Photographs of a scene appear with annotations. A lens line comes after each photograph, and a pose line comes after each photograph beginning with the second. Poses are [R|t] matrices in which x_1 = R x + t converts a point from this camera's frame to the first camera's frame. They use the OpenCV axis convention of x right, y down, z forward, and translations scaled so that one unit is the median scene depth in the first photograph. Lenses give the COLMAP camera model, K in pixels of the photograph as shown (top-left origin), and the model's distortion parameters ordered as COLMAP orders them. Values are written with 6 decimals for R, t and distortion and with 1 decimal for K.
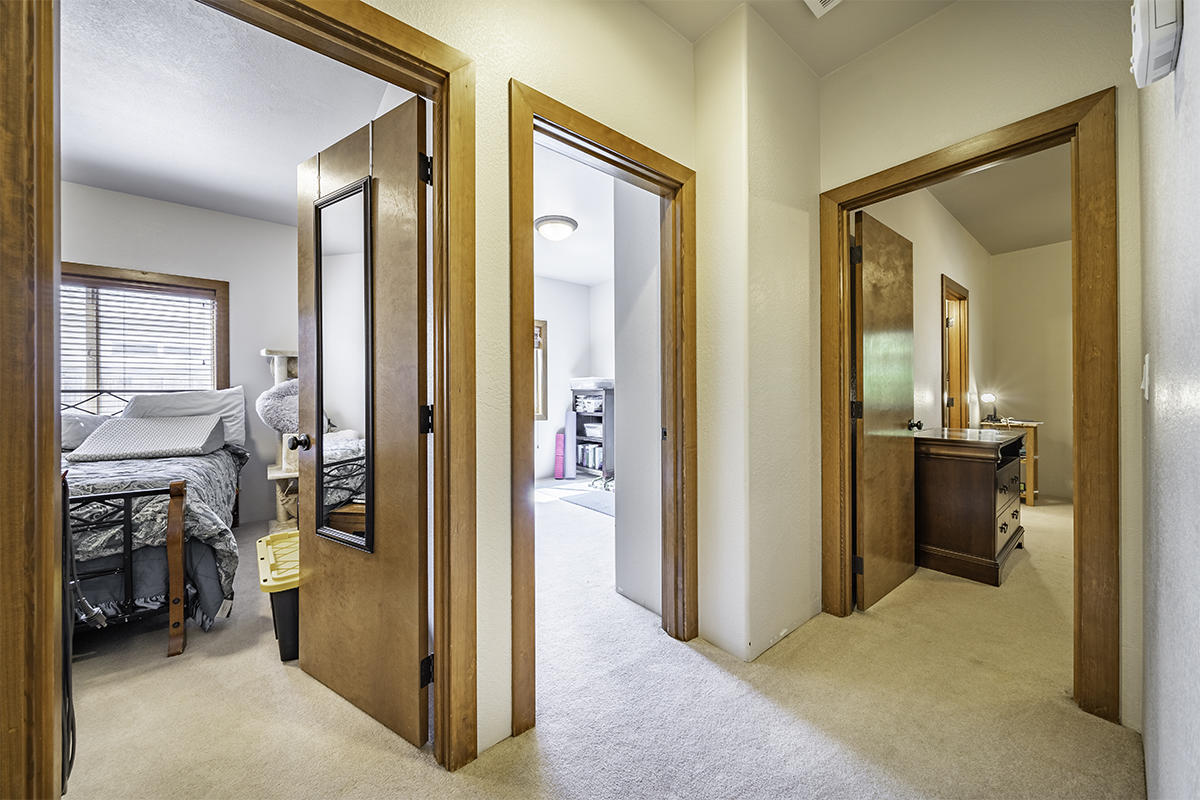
lens RADIAL K [[416.4, 0, 592.2], [0, 416.4, 395.1], [0, 0, 1]] dist [-0.000024, 0.000333]
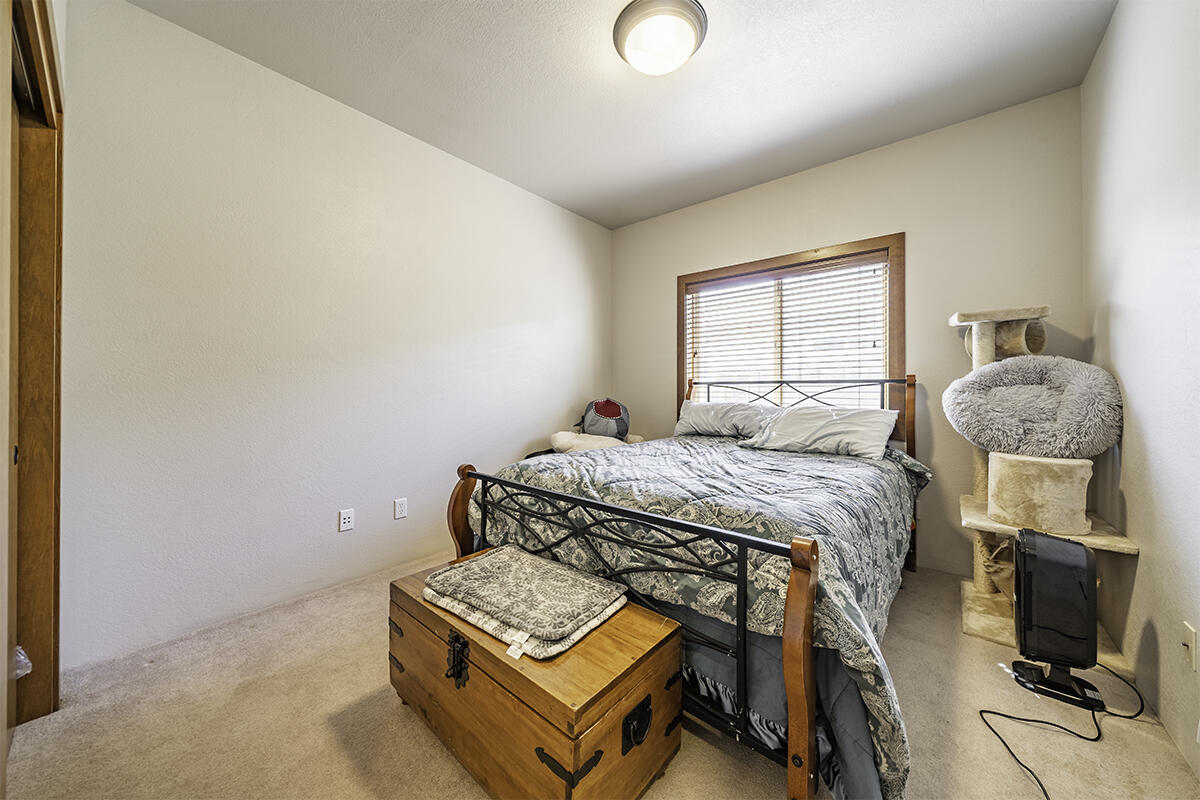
lens RADIAL K [[416.4, 0, 591.8], [0, 416.4, 388.9], [0, 0, 1]] dist [-0.000024, 0.000333]
pose [[0.196569, 0.006921, -0.980466, -0.297094], [-0.001754, 0.999976, 0.006708, 0.001483], [0.980488, 0.000401, 0.196576, 0.359869]]
